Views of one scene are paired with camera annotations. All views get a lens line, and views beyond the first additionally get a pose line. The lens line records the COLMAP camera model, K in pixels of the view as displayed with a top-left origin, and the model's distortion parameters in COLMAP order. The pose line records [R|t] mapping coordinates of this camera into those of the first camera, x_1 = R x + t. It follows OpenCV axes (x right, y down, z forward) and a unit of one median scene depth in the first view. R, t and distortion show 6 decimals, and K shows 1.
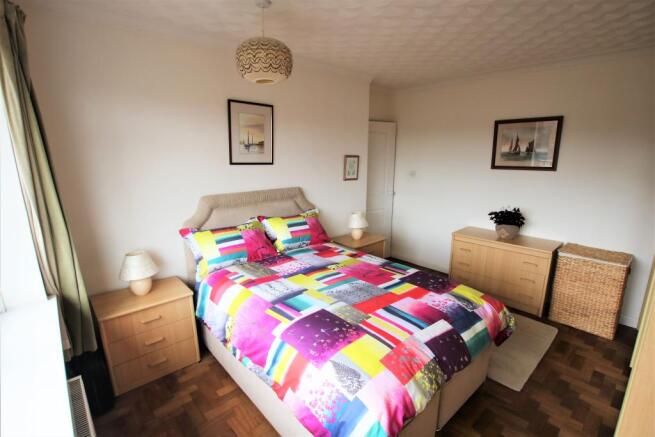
lens RADIAL K [[318.3, 0, 327.5], [0, 318.3, 218.5], [0, 0, 1]] dist [0.000104, 0.000015]
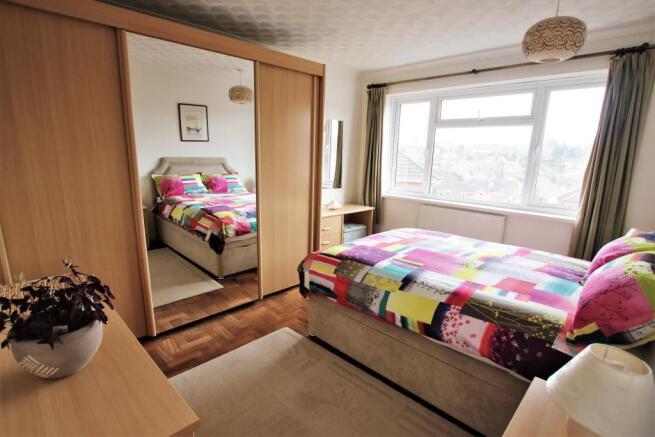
lens RADIAL K [[318.3, 0, 327.5], [0, 318.3, 218.5], [0, 0, 1]] dist [0.000104, 0.000015]
pose [[-0.998076, -0.014289, -0.060329, 0.496068], [-0.036952, 0.918450, 0.393808, -0.295991], [0.049782, 0.395280, -0.917211, 1.810283]]
